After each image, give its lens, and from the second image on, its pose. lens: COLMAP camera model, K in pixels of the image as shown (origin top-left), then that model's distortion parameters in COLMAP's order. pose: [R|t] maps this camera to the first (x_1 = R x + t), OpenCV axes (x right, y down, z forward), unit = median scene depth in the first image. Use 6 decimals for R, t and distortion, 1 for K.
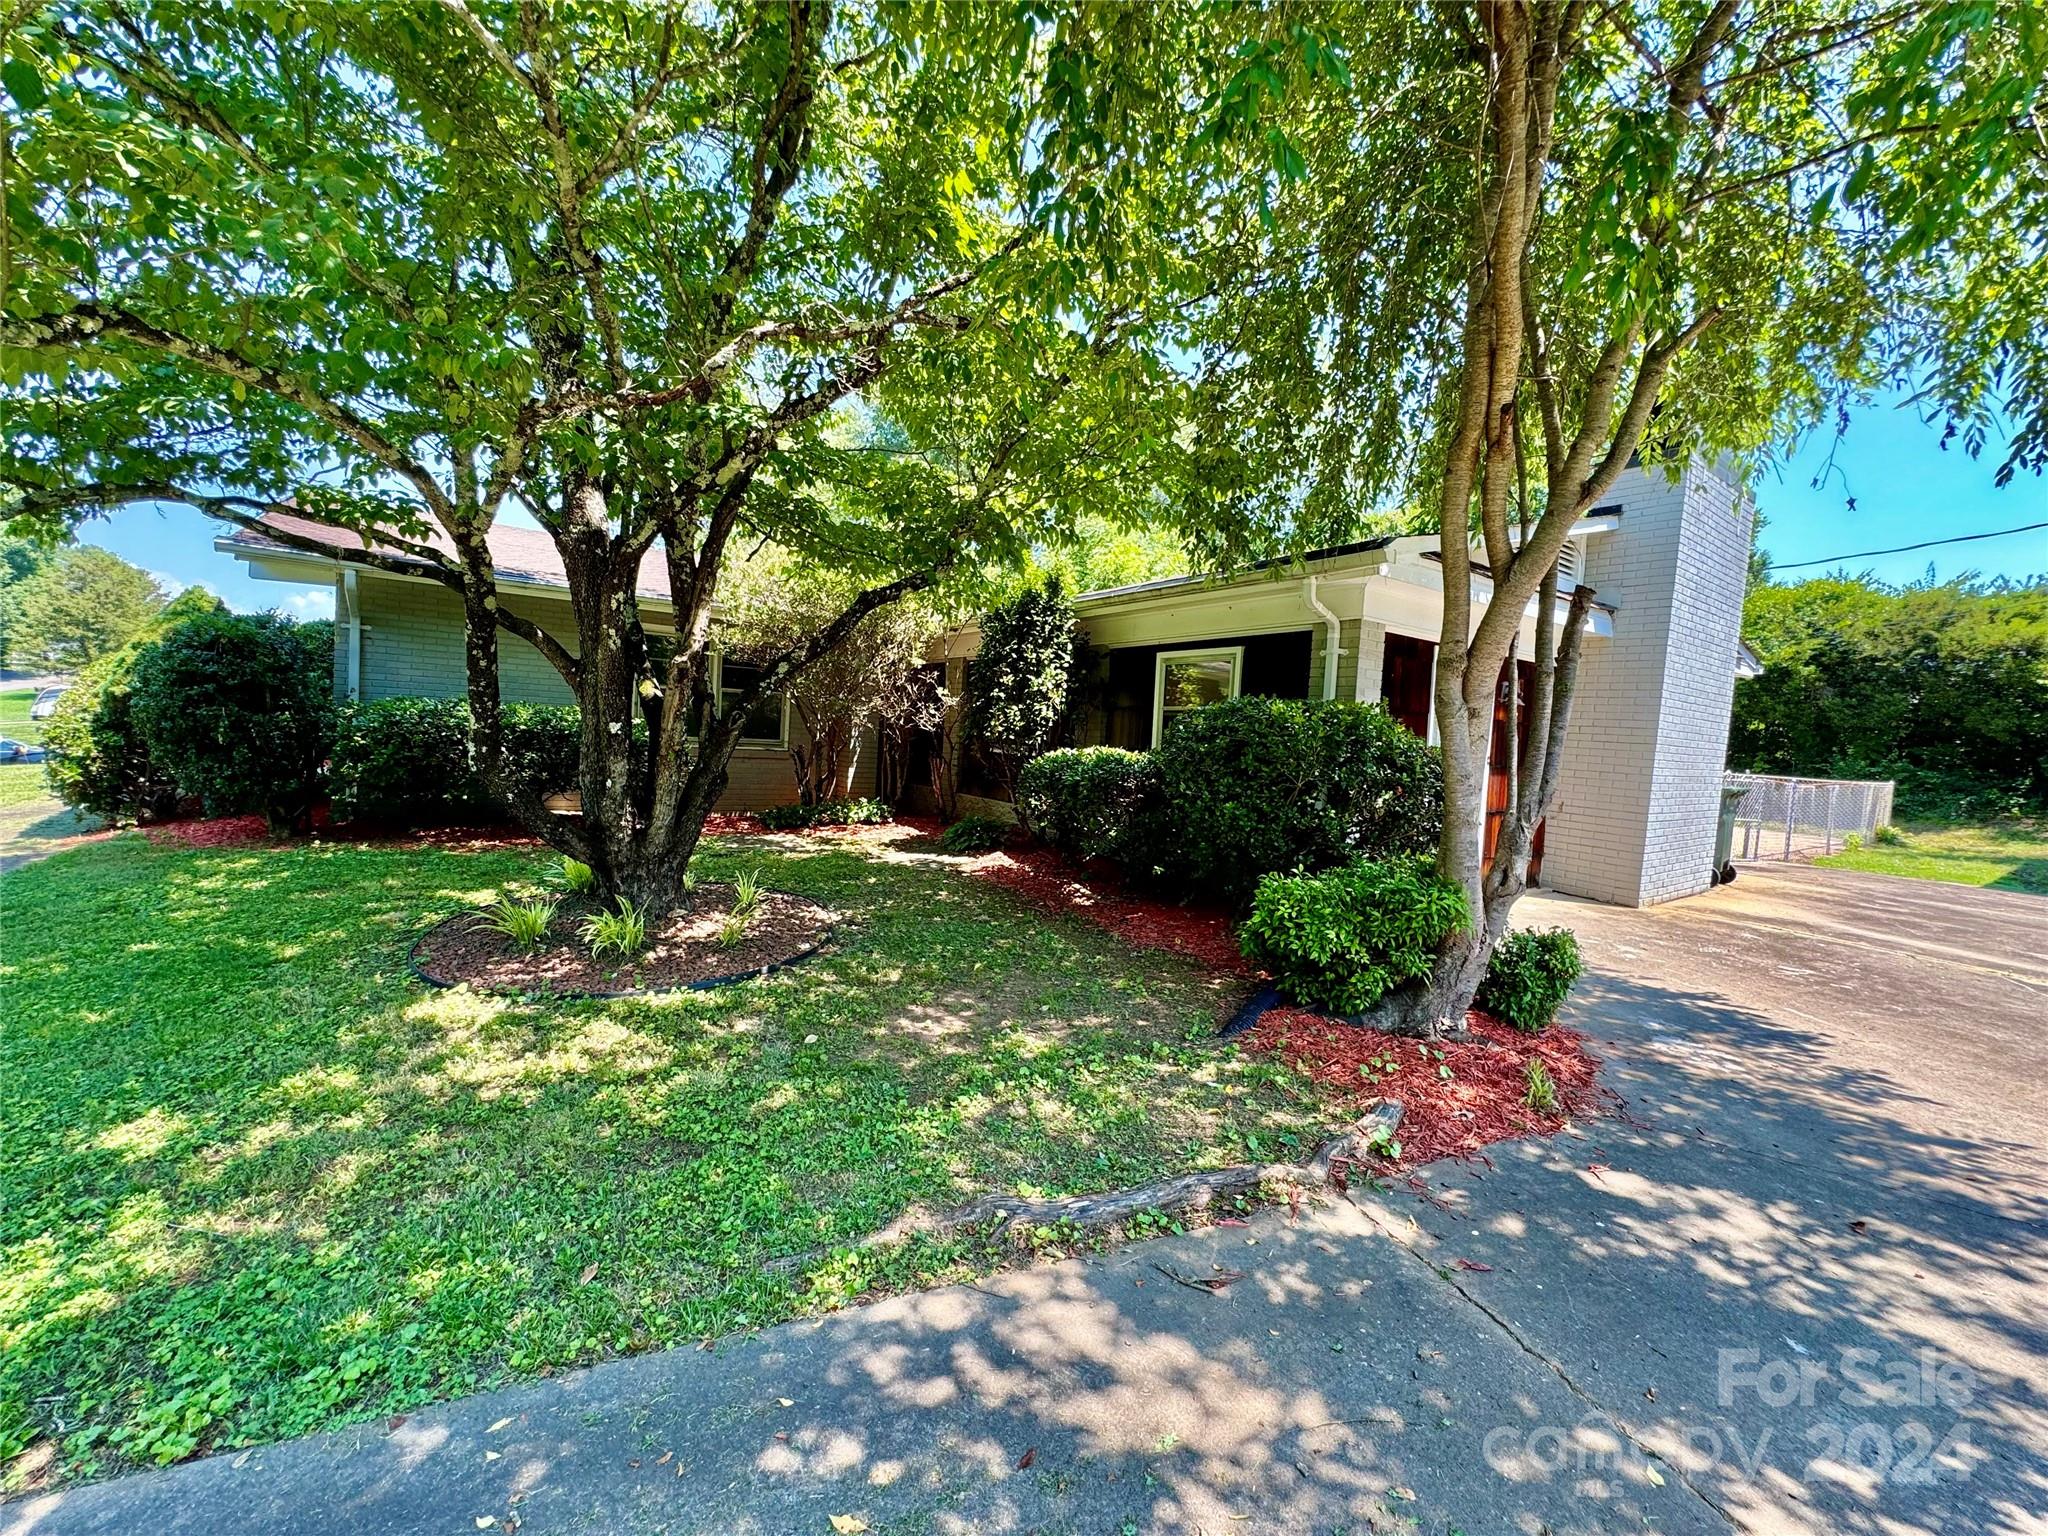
lens RADIAL K [[817.1, 0, 1017.2], [0, 817.1, 785.7], [0, 0, 1]] dist [-0.004065, 0.000132]
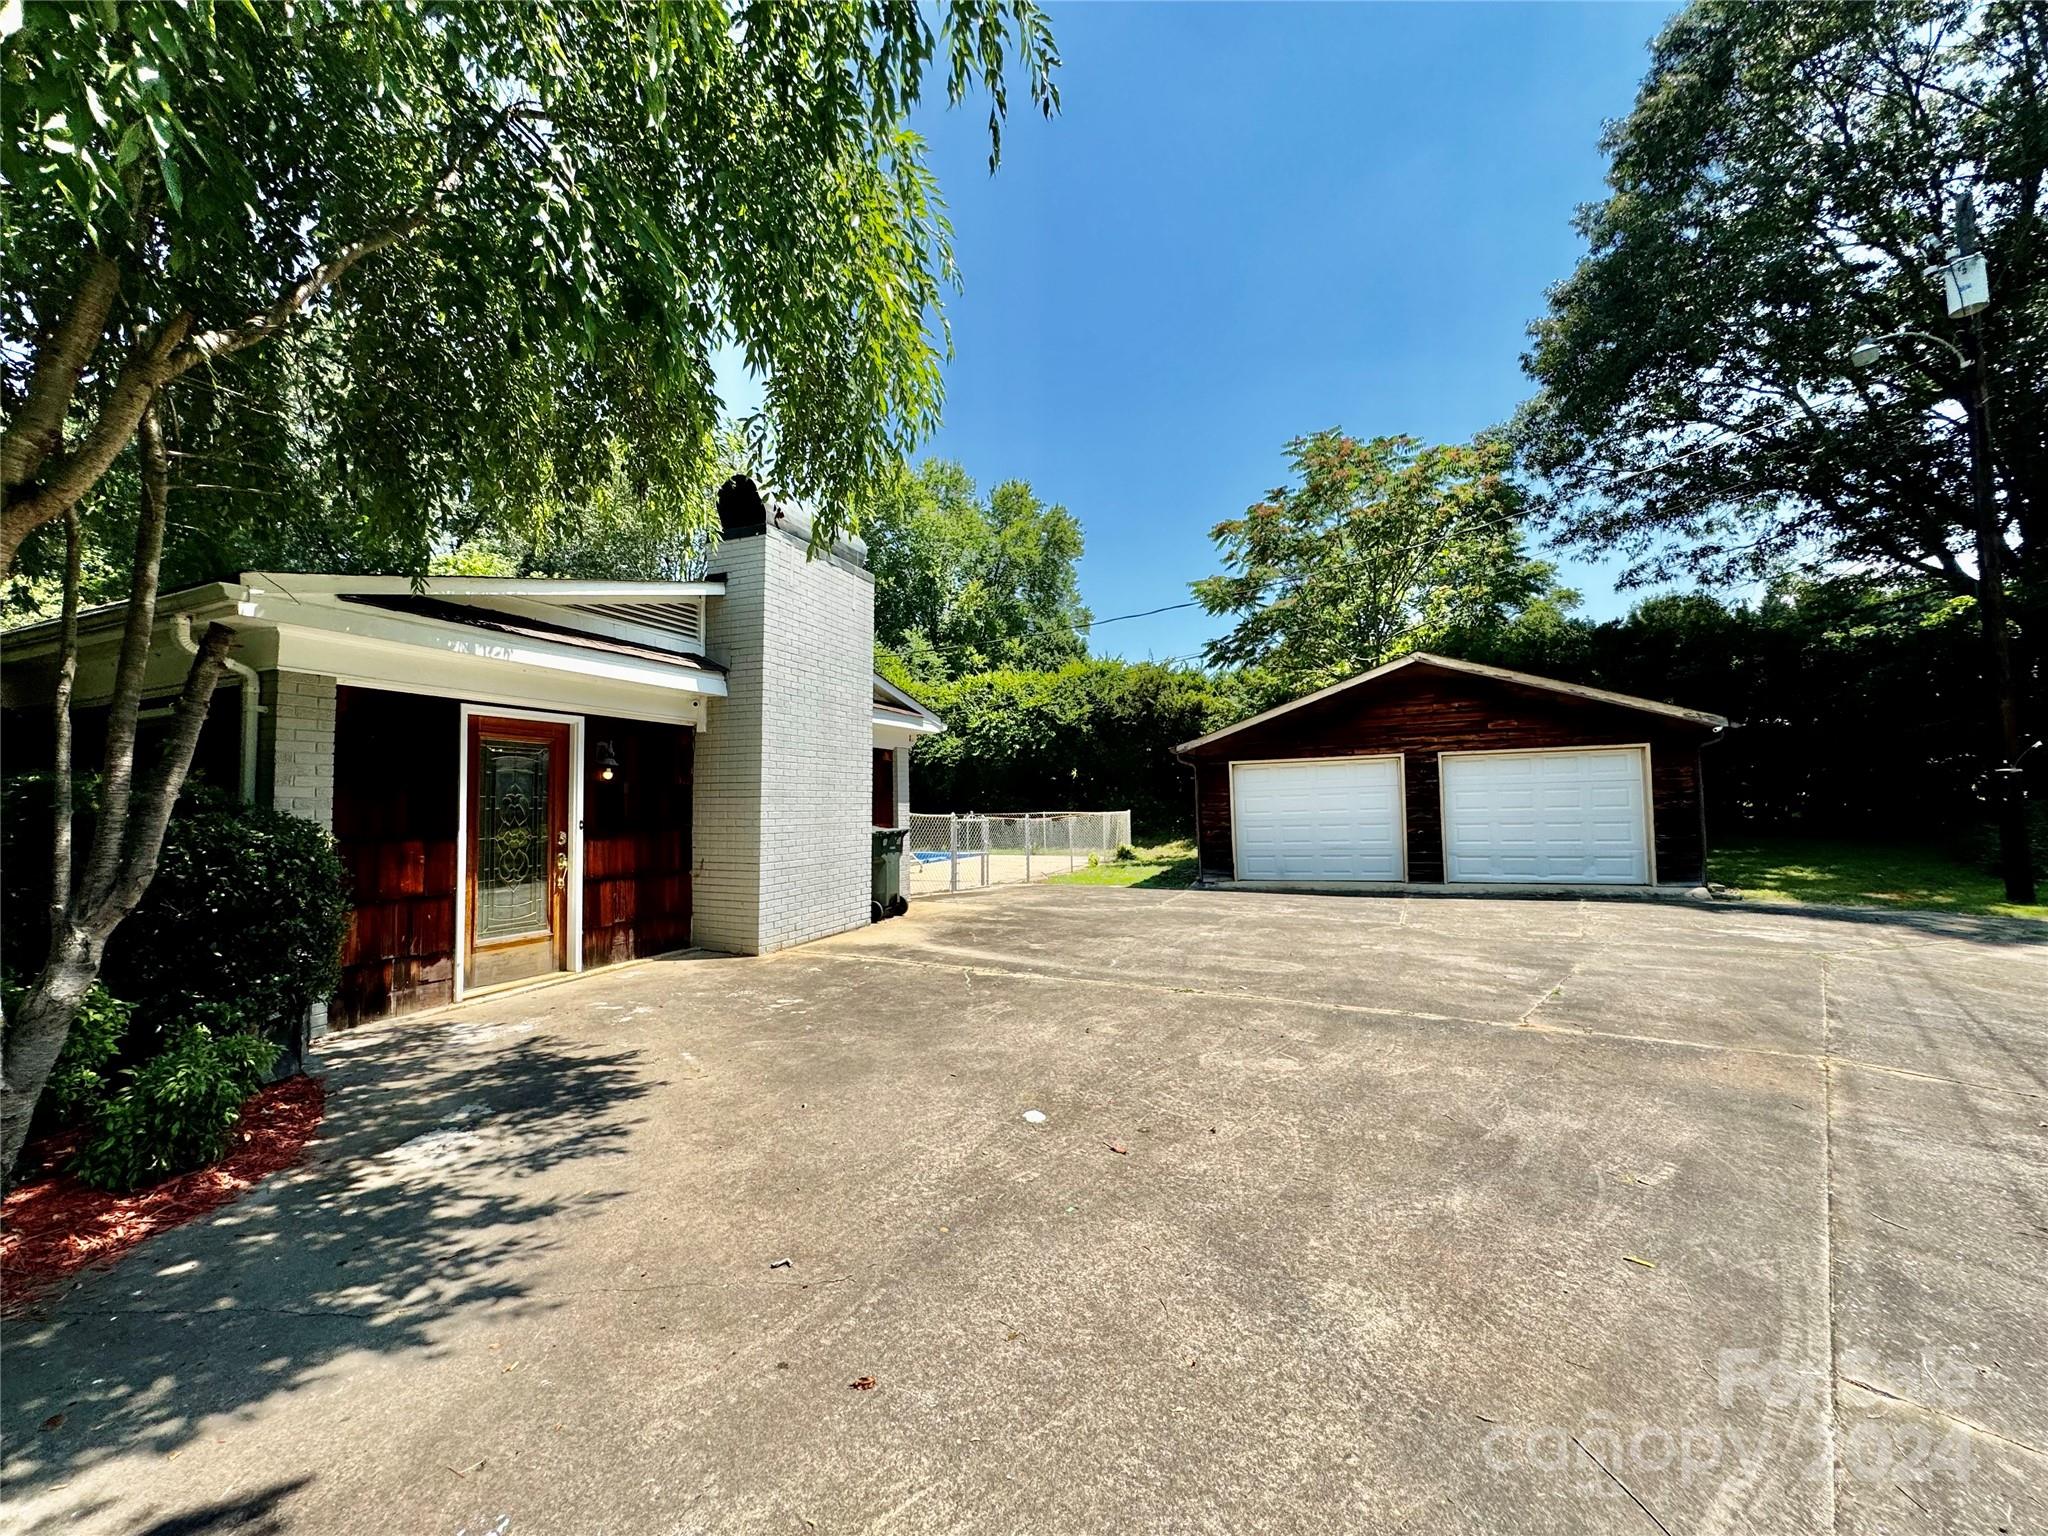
lens RADIAL K [[817.1, 0, 1016.8], [0, 817.1, 773.4], [0, 0, 1]] dist [-0.004065, 0.000132]
pose [[0.844322, -0.041494, 0.534228, 0.852379], [0.092237, 0.993370, -0.068620, 0.038567], [-0.527838, 0.107213, 0.842551, -0.117352]]
